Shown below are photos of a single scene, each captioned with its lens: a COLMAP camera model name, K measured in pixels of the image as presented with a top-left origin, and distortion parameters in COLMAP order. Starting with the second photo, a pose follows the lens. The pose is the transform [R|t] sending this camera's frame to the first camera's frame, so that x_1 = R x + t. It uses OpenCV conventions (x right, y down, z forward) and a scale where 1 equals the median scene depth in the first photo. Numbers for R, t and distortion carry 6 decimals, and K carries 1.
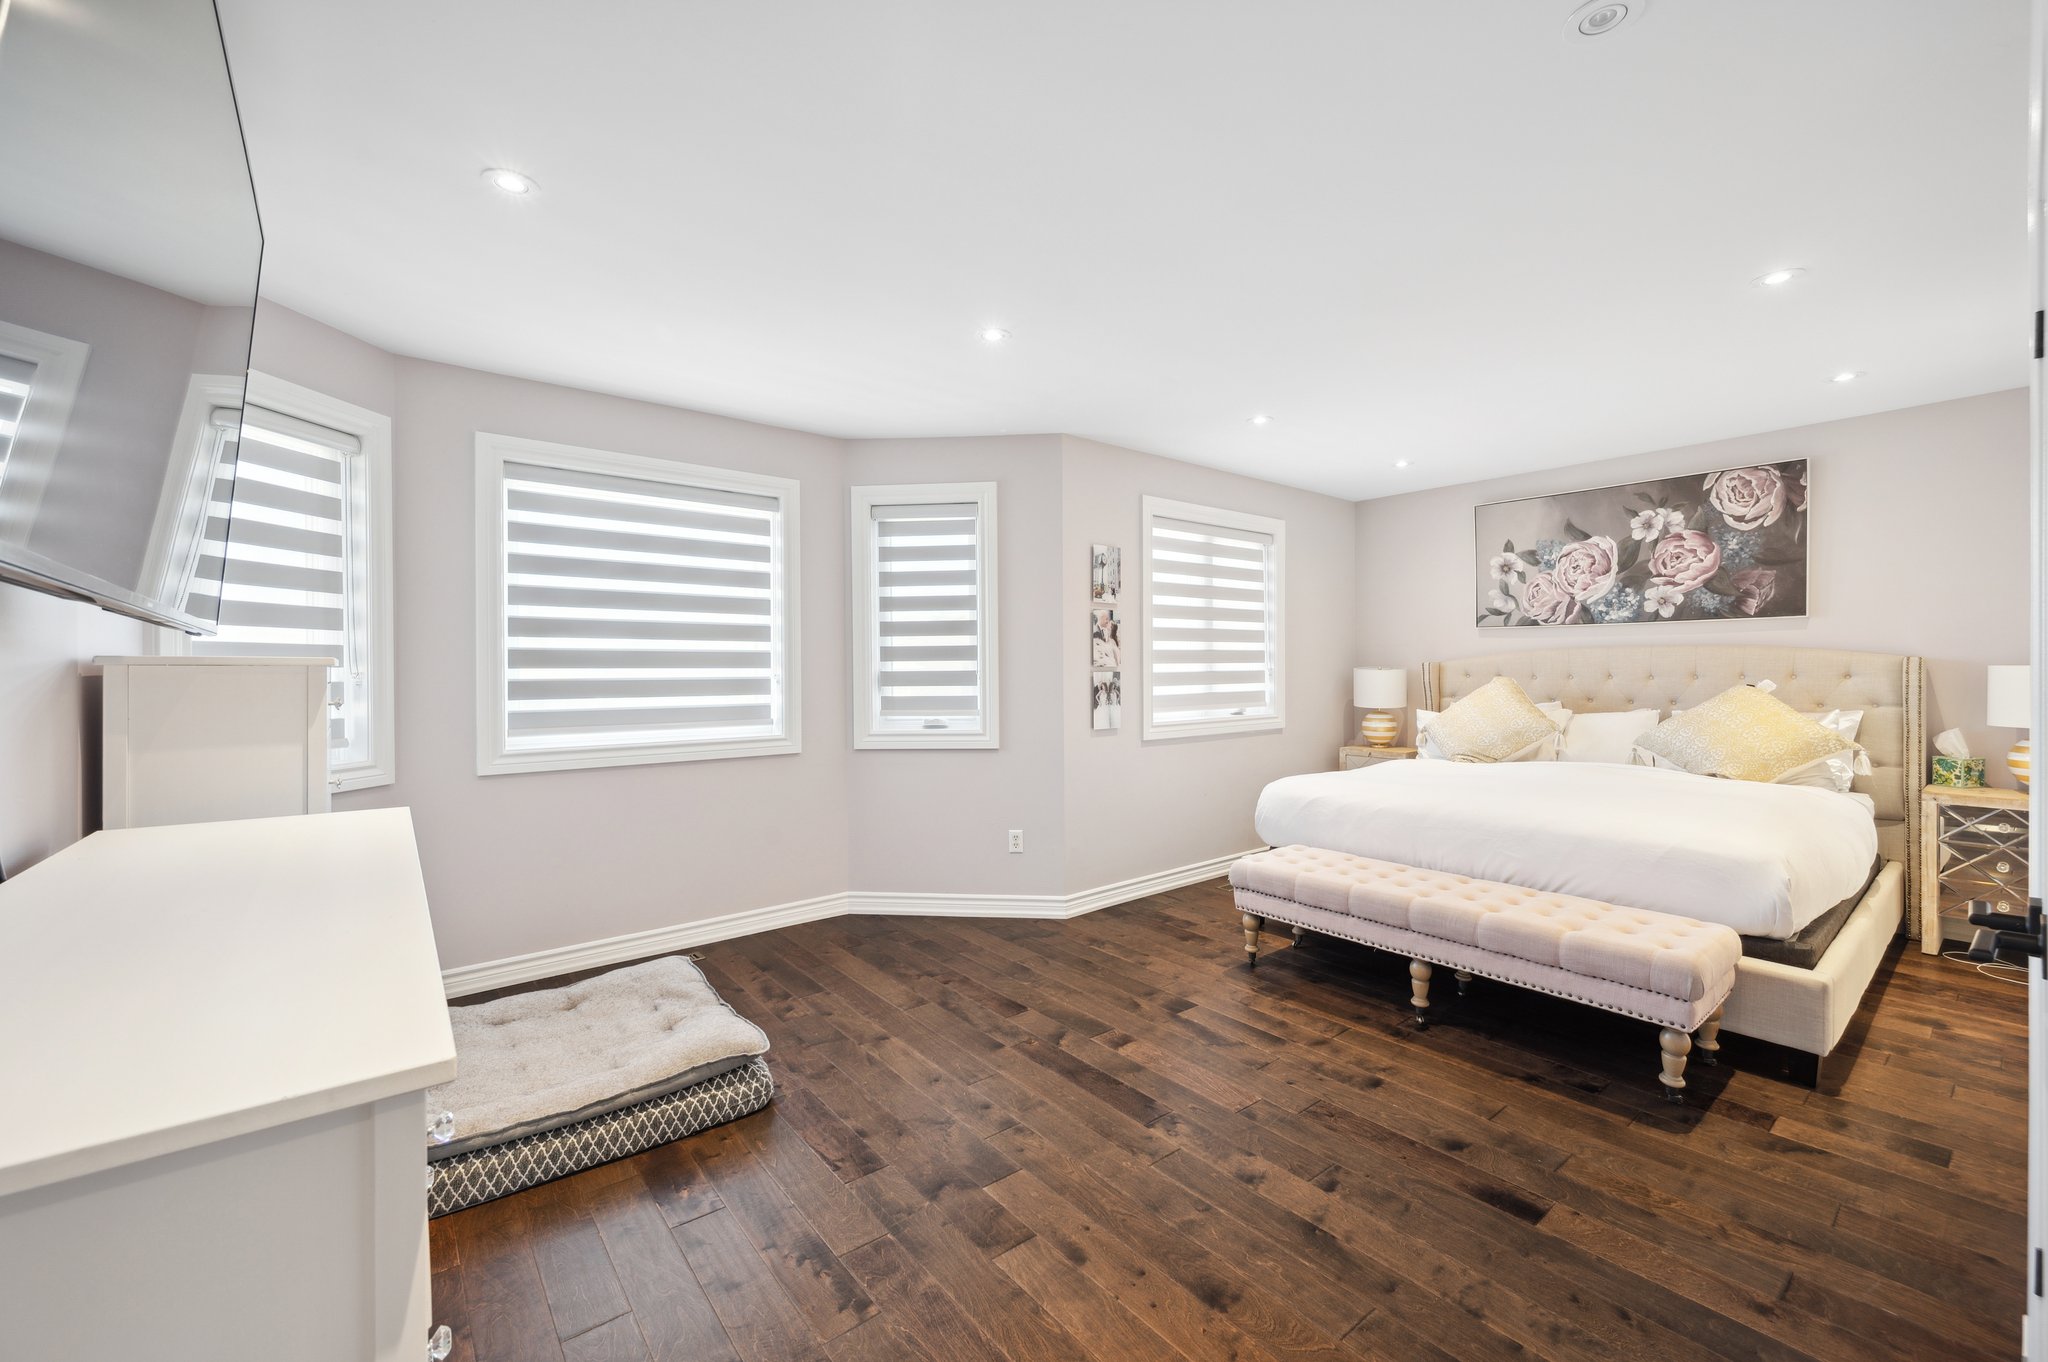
lens RADIAL K [[826.2, 0, 1023.2], [0, 826.2, 672.4], [0, 0, 1]] dist [-0.000743, -0.000263]
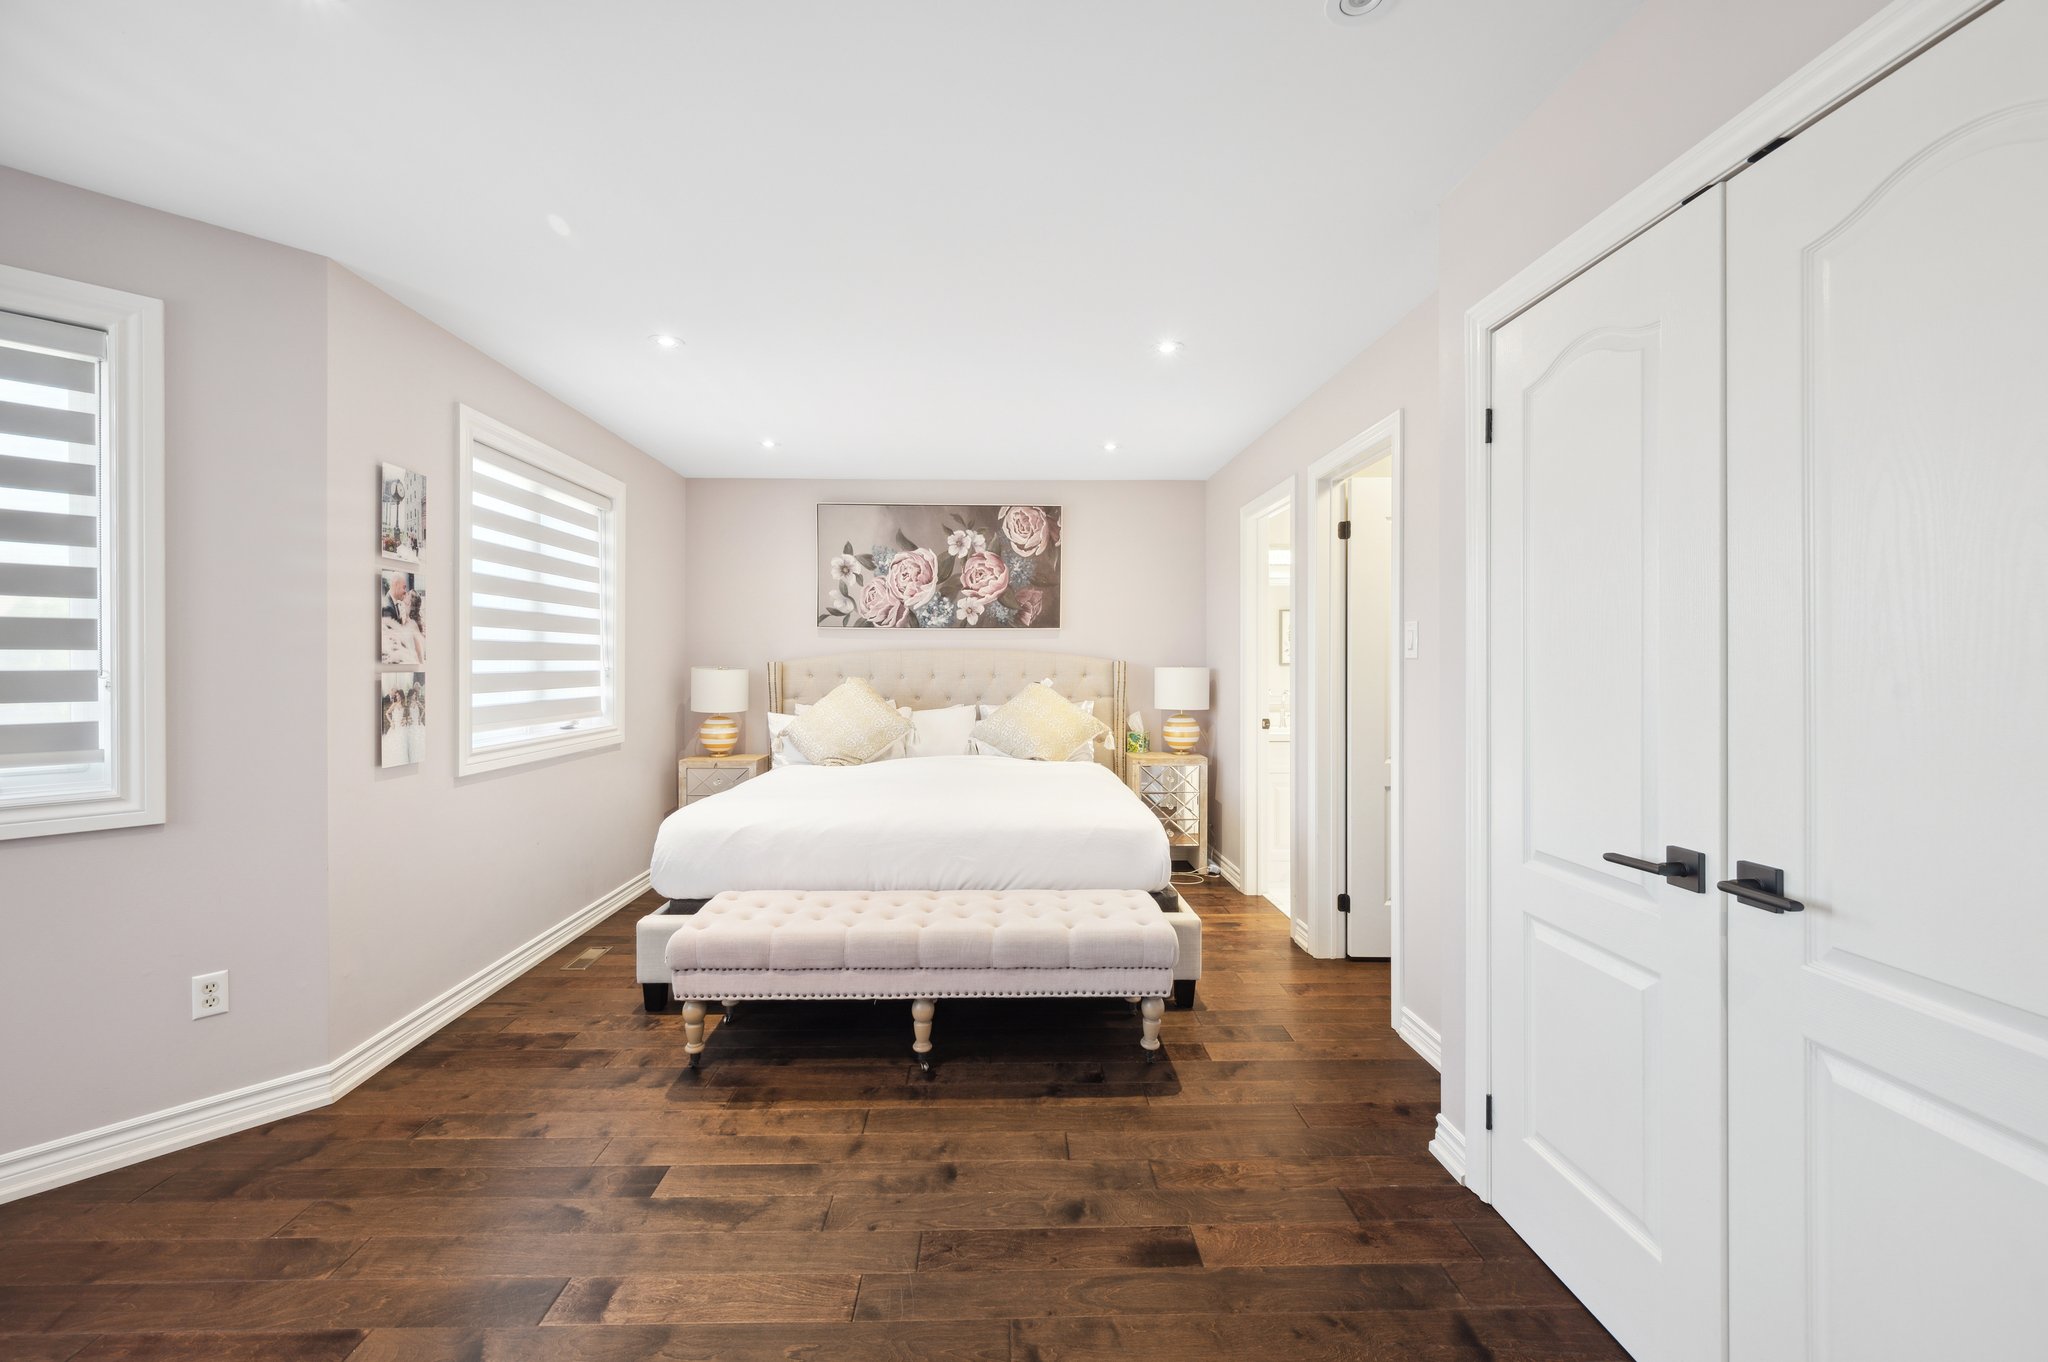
lens RADIAL K [[828.0, 0, 1016.0], [0, 828.0, 664.7], [0, 0, 1]] dist [-0.000214, -0.000392]
pose [[0.609201, 0.006236, 0.792992, -0.108120], [0.001441, 0.999959, -0.008970, -0.000309], [-0.793015, 0.006607, 0.609166, 0.253488]]
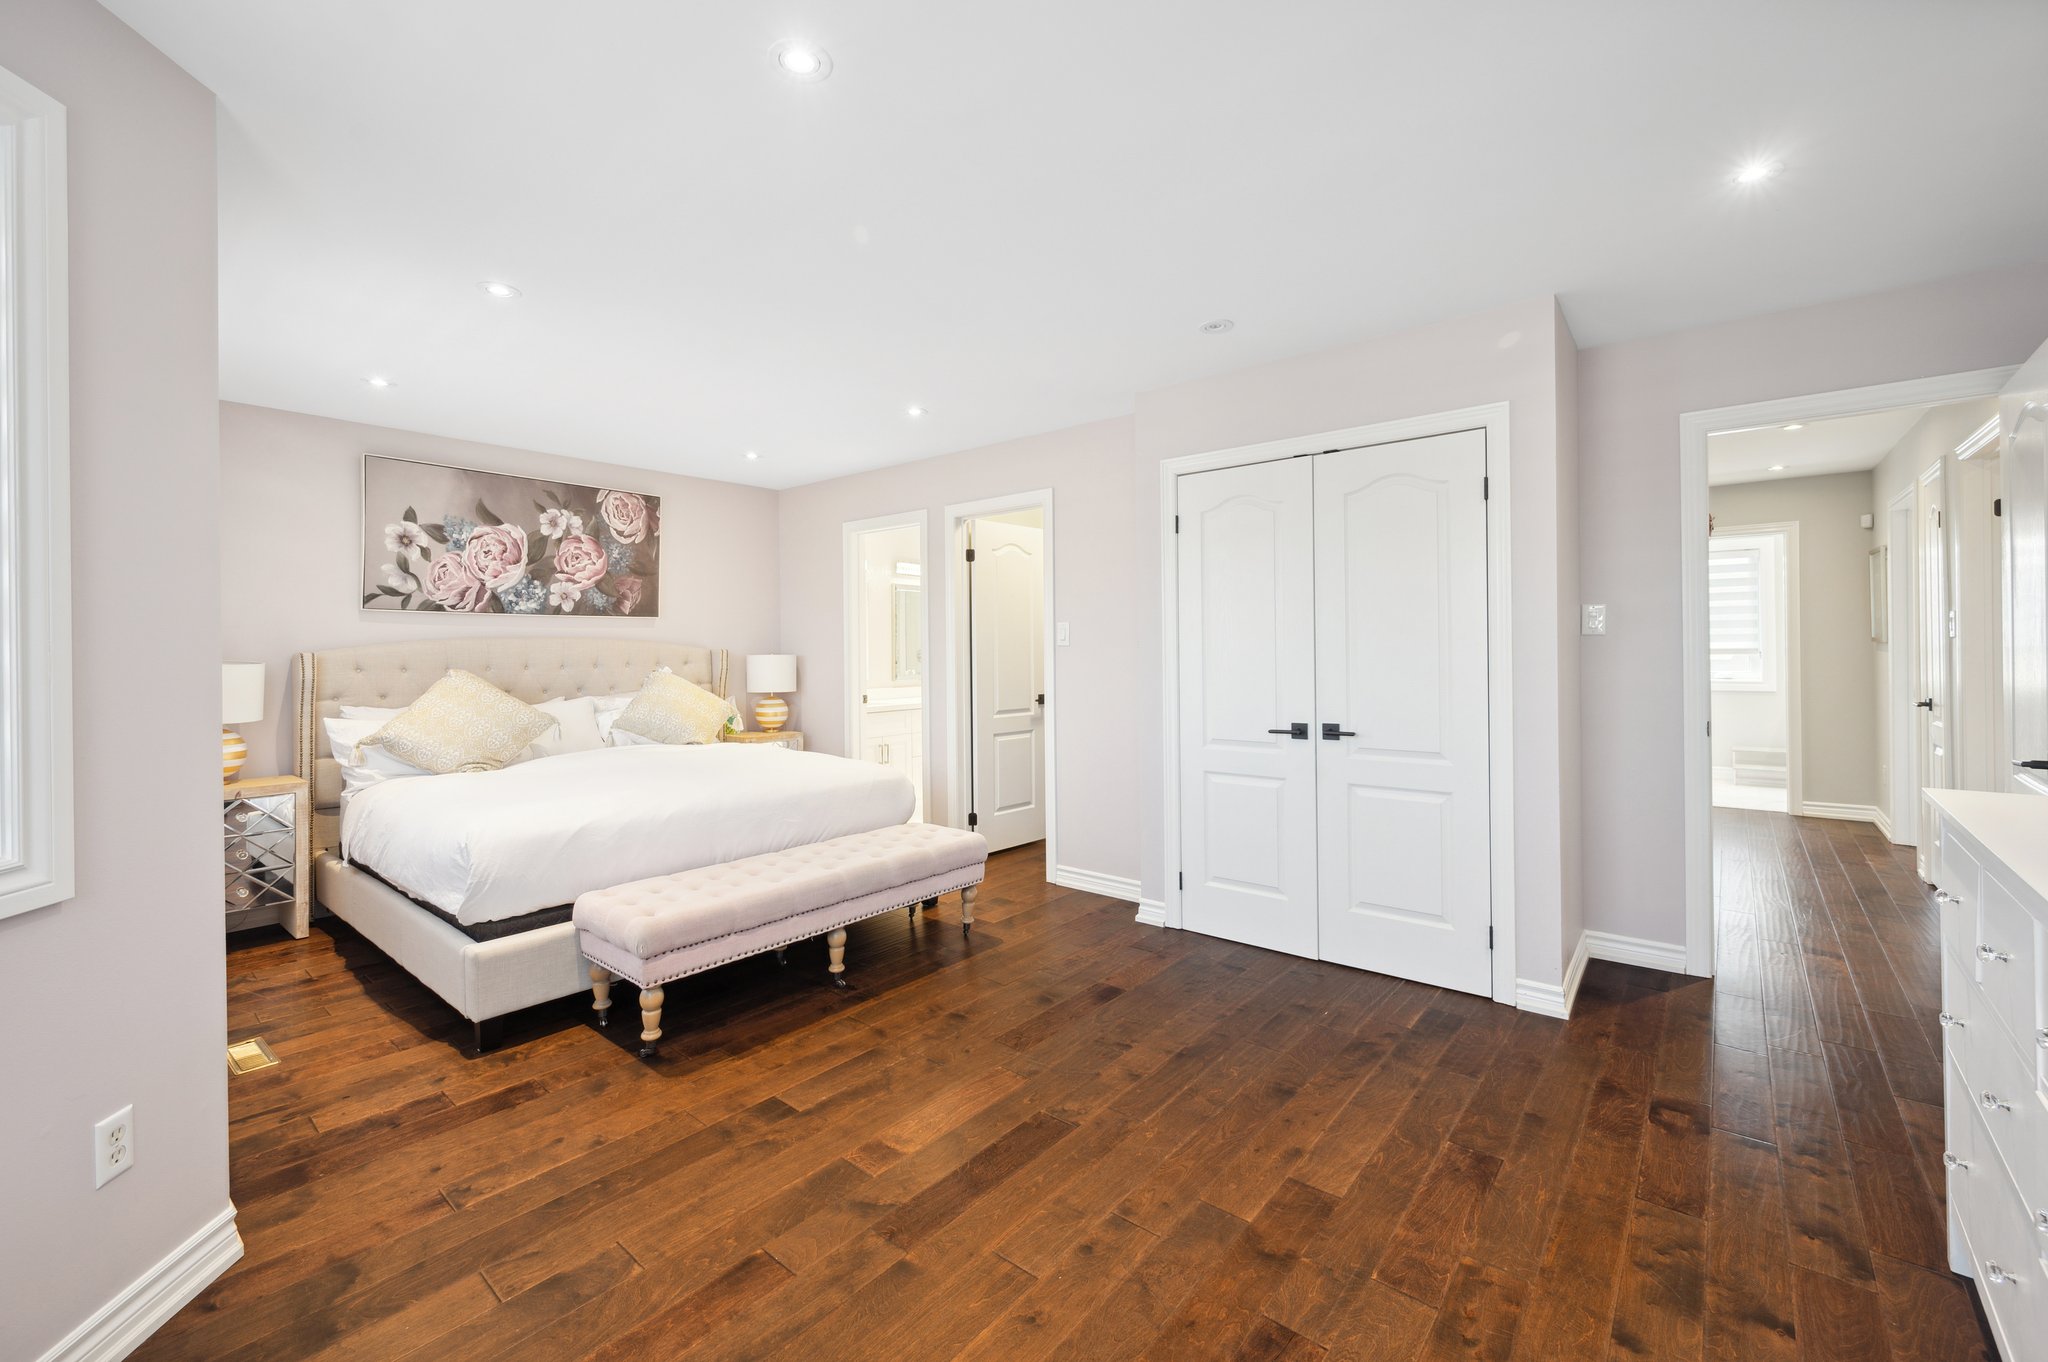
lens RADIAL K [[822.7, 0, 1025.6], [0, 822.7, 649.6], [0, 0, 1]] dist [0.000767, -0.000112]
pose [[-0.186786, 0.008930, 0.982360, -0.405978], [0.017196, 0.999835, -0.005819, -0.000230], [-0.982250, 0.015806, -0.186909, 0.635795]]
